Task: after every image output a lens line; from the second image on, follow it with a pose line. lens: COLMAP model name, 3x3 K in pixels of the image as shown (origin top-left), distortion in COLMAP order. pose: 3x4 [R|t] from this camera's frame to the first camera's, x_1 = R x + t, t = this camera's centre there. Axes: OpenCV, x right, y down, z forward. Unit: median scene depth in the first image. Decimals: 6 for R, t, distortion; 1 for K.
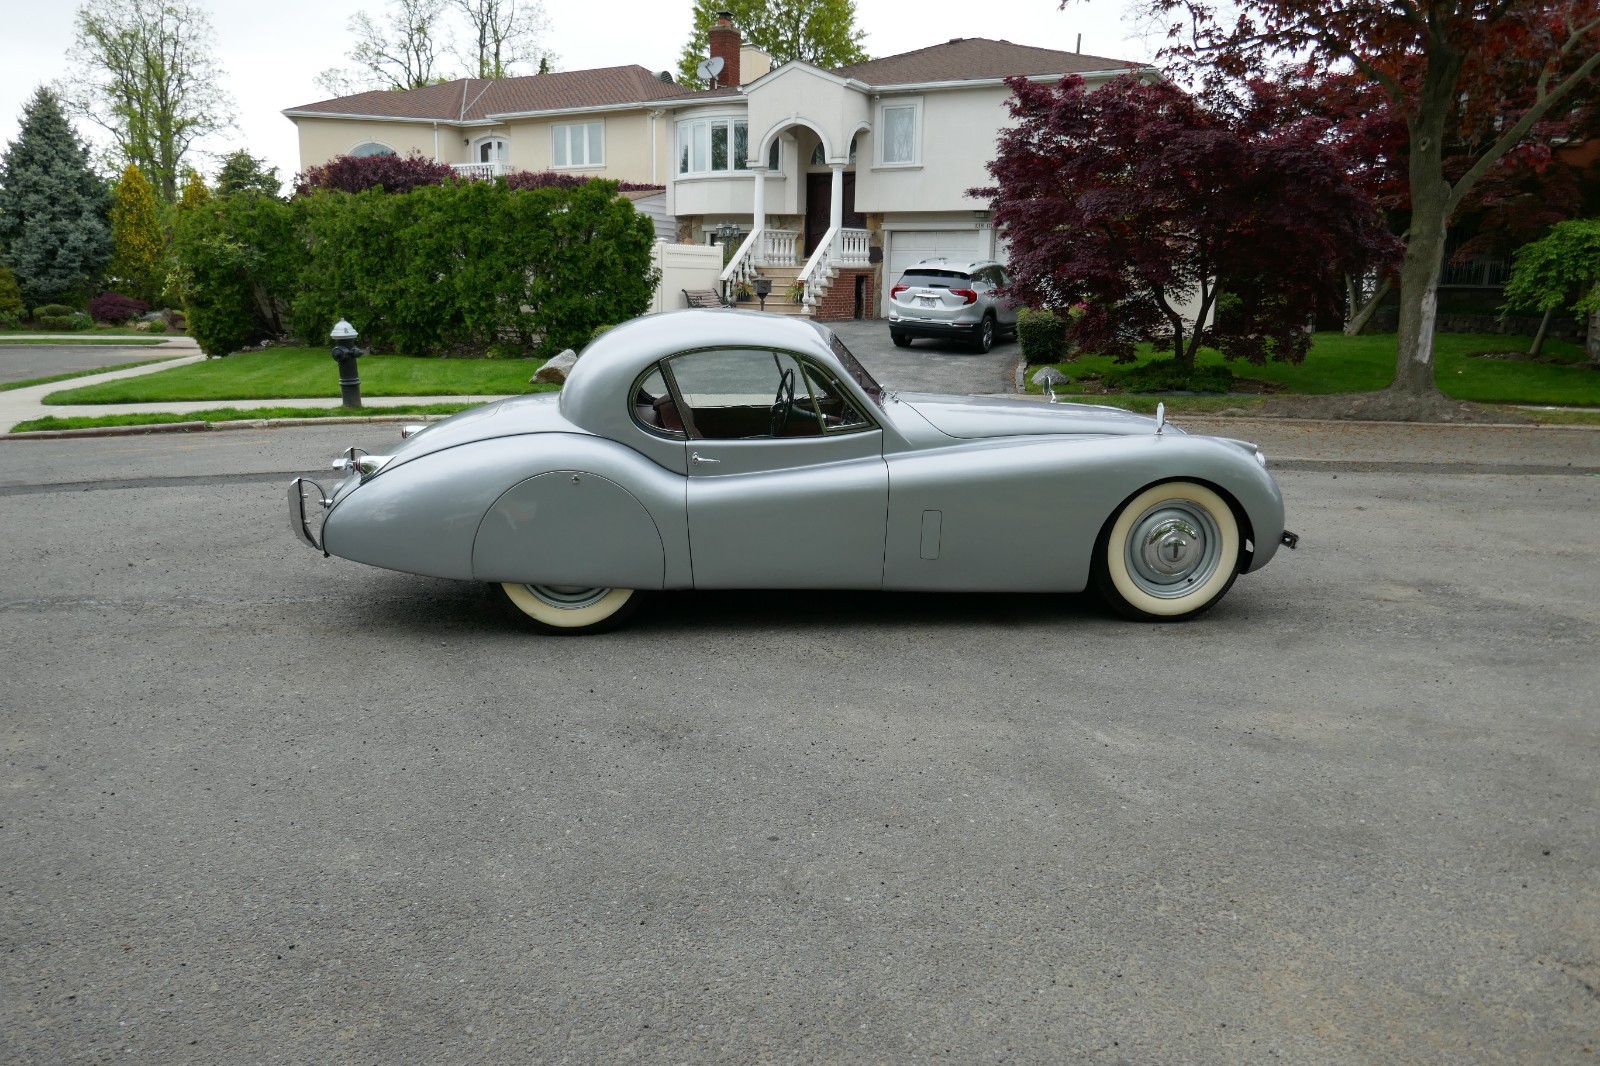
lens RADIAL K [[1157.1, 0, 795.1], [0, 1157.1, 537.0], [0, 0, 1]] dist [-0.014192, 0.003600]
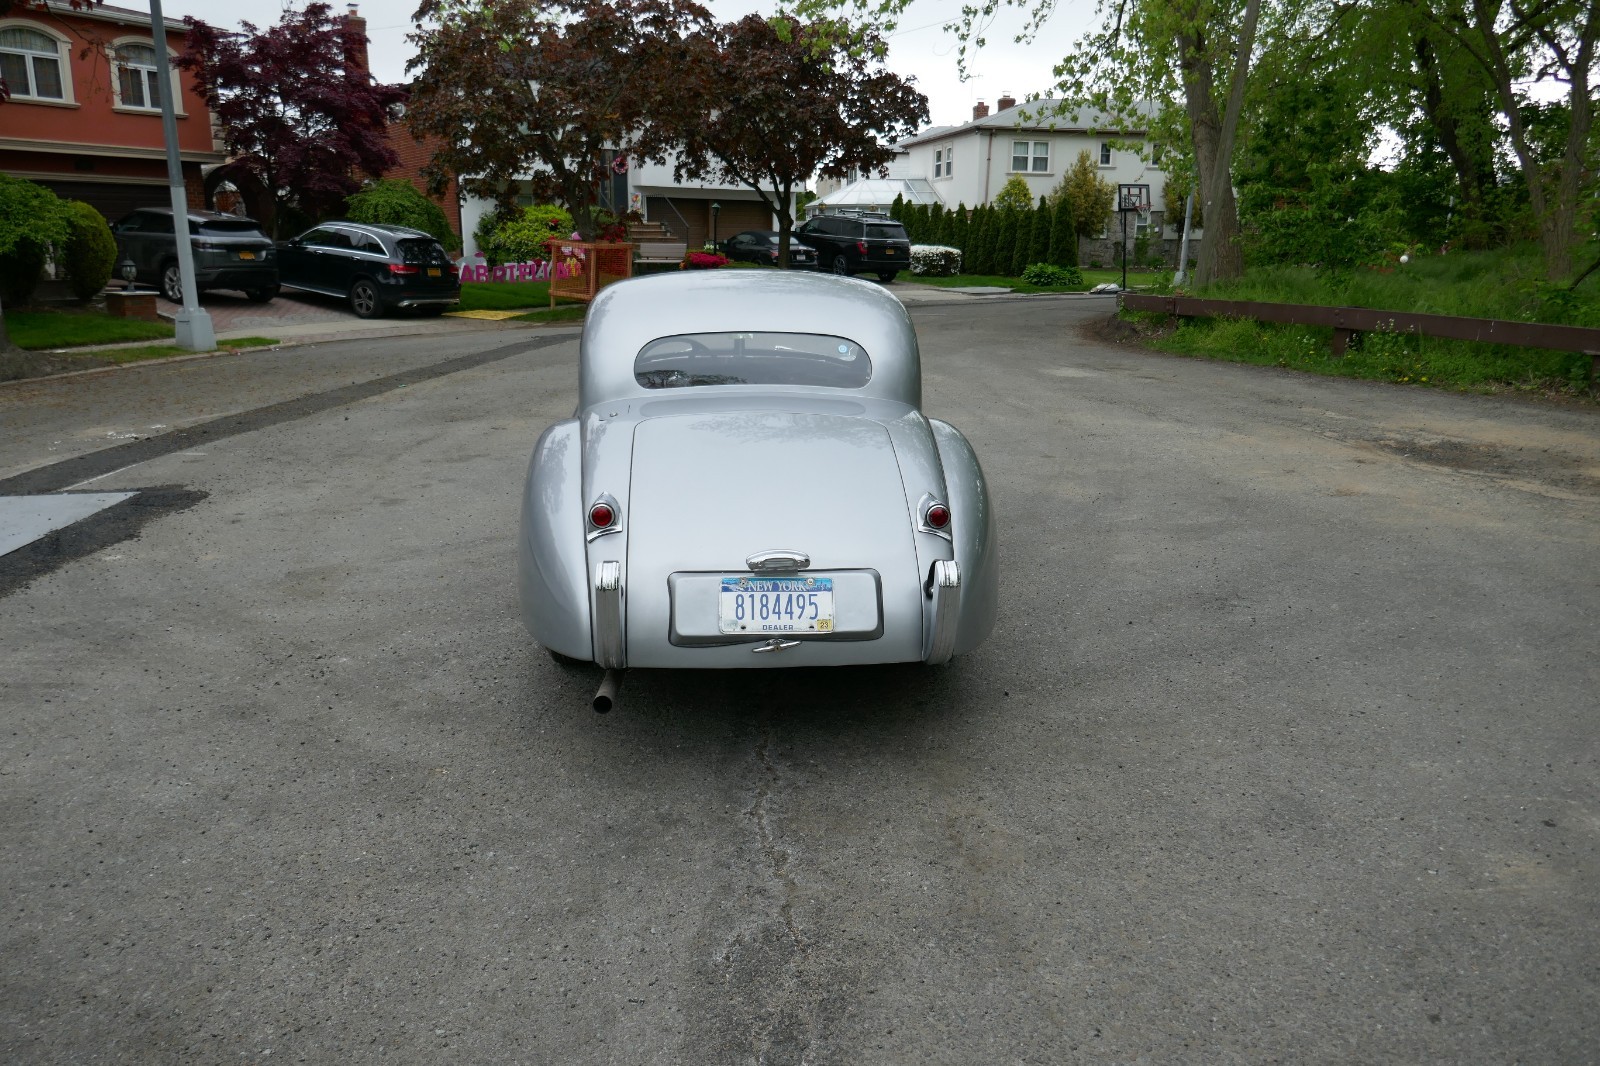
lens RADIAL K [[1157.1, 0, 792.3], [0, 1157.1, 527.9], [0, 0, 1]] dist [-0.014192, 0.003600]
pose [[0.036972, -0.251800, 0.967073, -0.237012], [0.207353, 0.948606, 0.239065, -0.053799], [-0.977567, 0.191687, 0.087284, 0.234427]]
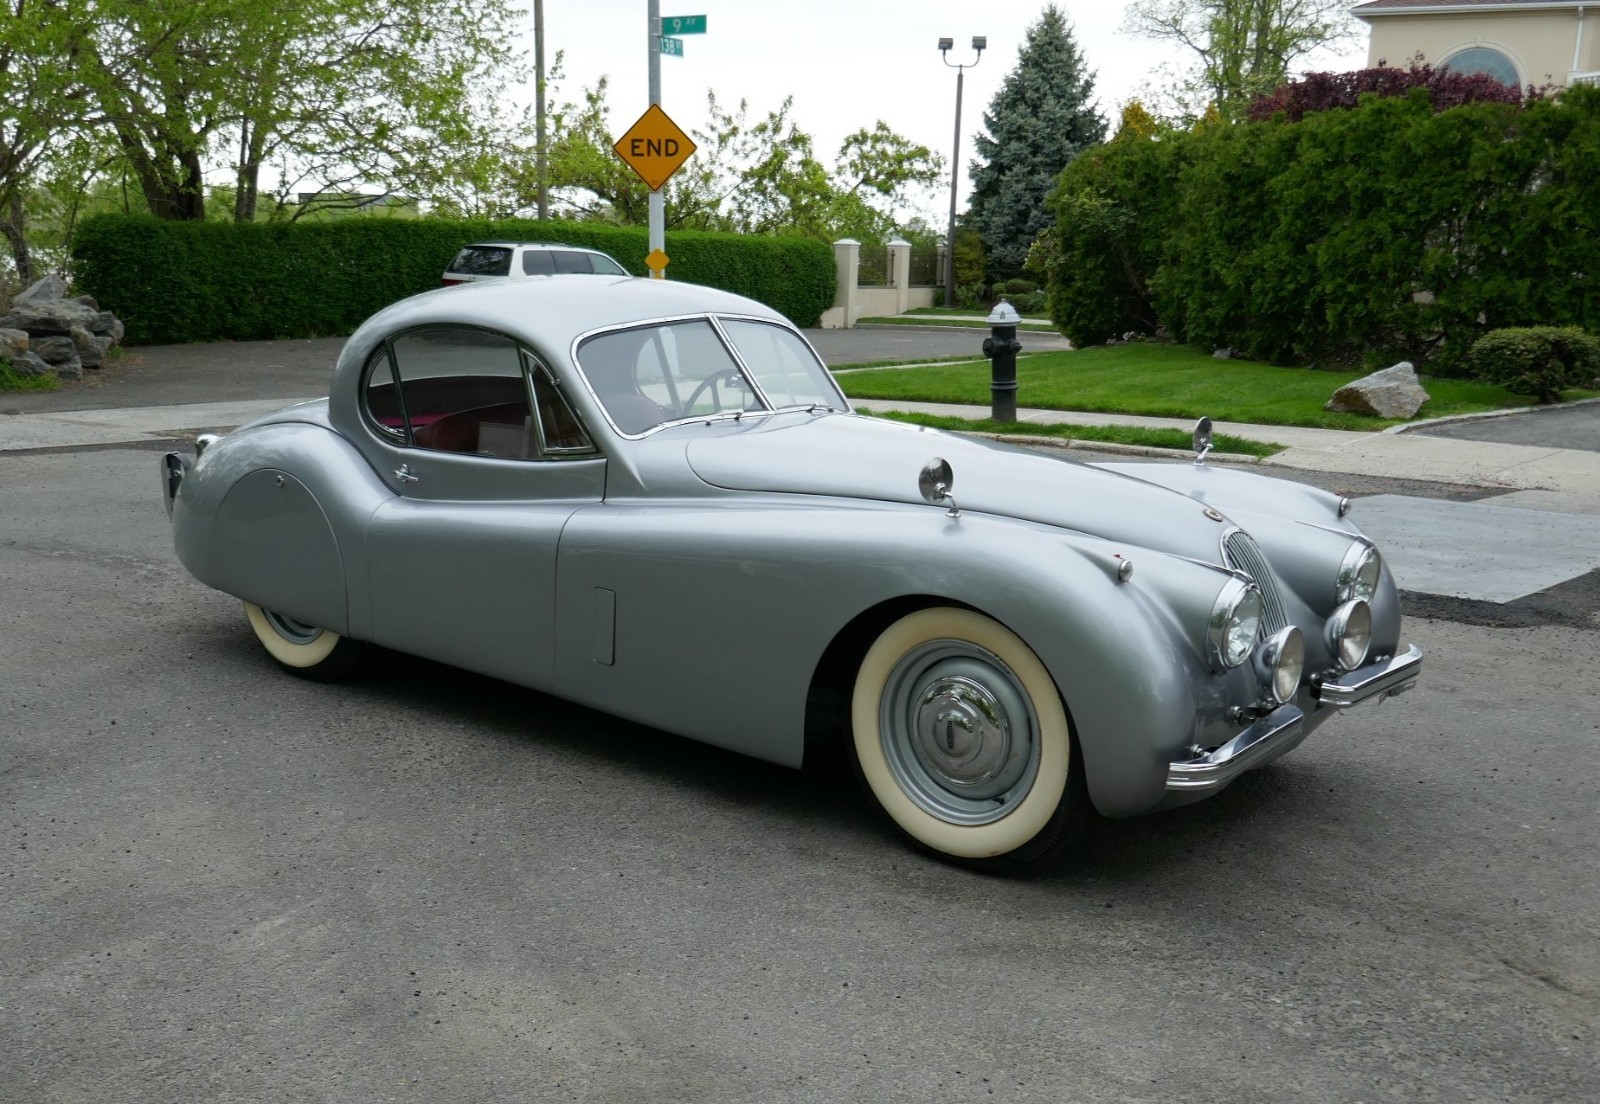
lens RADIAL K [[1709.3, 0, 752.4], [0, 1709.3, 646.0], [0, 0, 1]] dist [-0.004780, 0.000000]
pose [[0.688965, 0.170046, -0.704565, 0.196508], [-0.166425, 0.983231, 0.074562, -0.017586], [0.705429, 0.065886, 0.705712, 0.088718]]
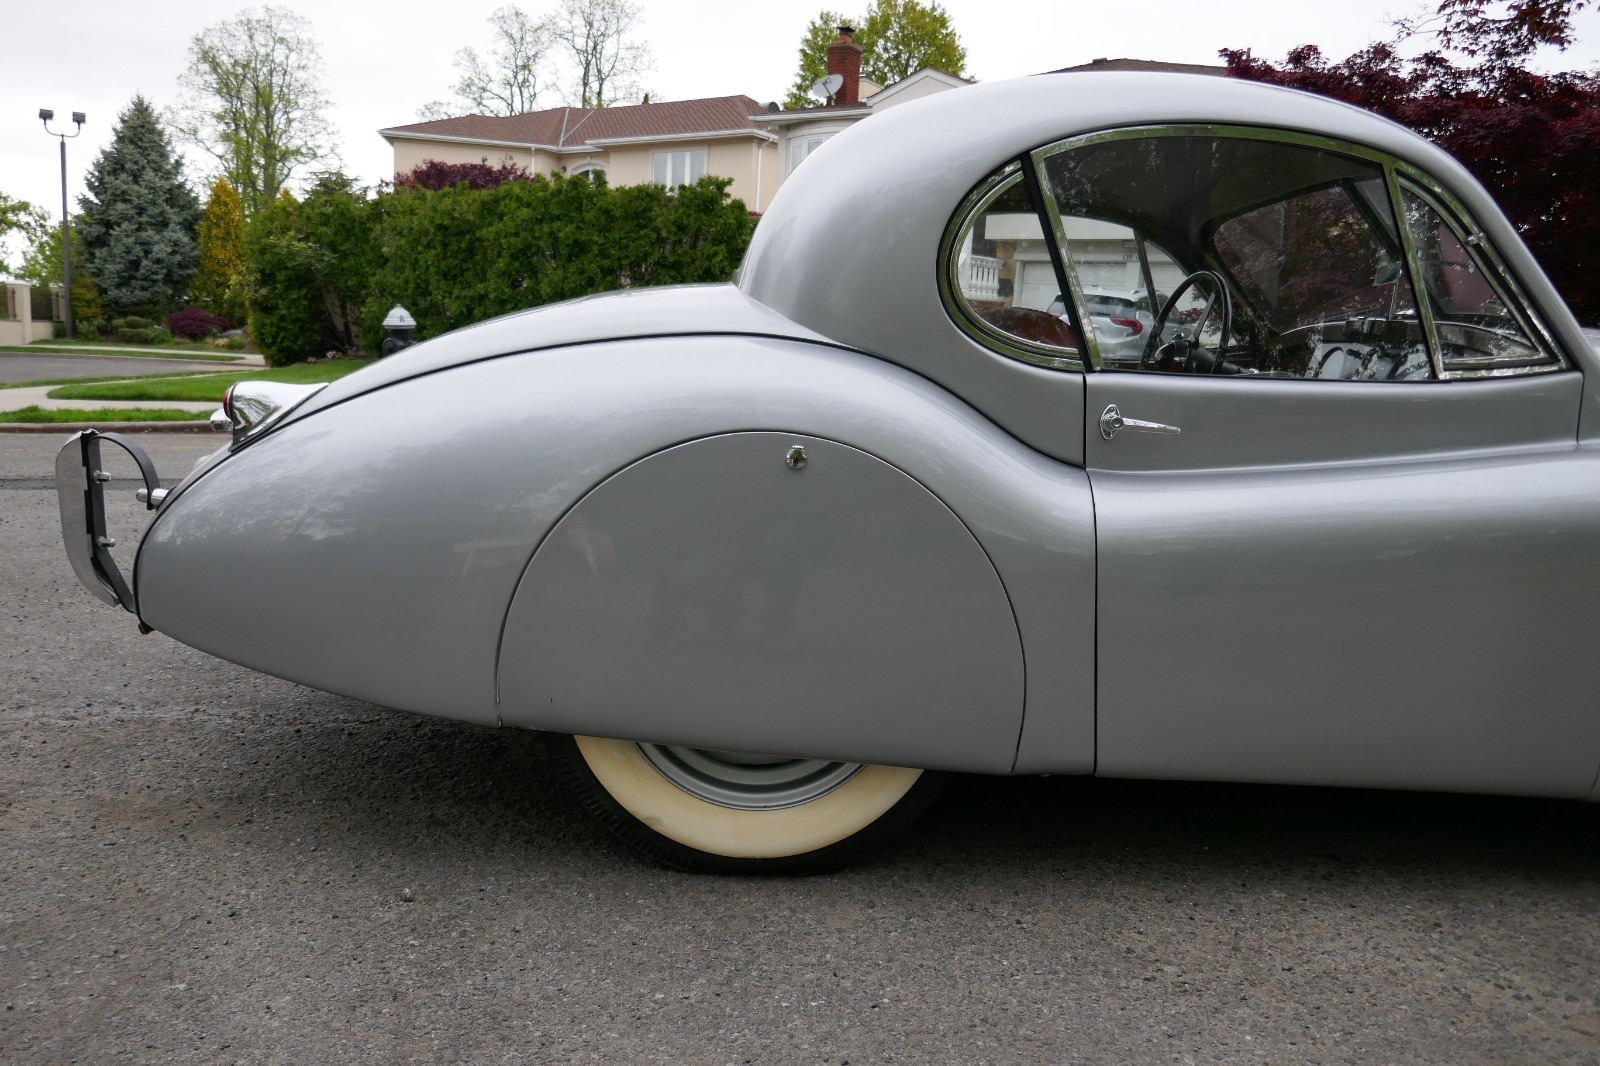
lens RADIAL K [[1157.1, 0, 792.8], [0, 1157.1, 534.1], [0, 0, 1]] dist [-0.014192, 0.003600]
pose [[0.996763, 0.047366, -0.064967, -0.036850], [-0.050567, 0.997540, -0.048541, -0.001956], [0.062508, 0.051669, 0.996706, 0.142649]]
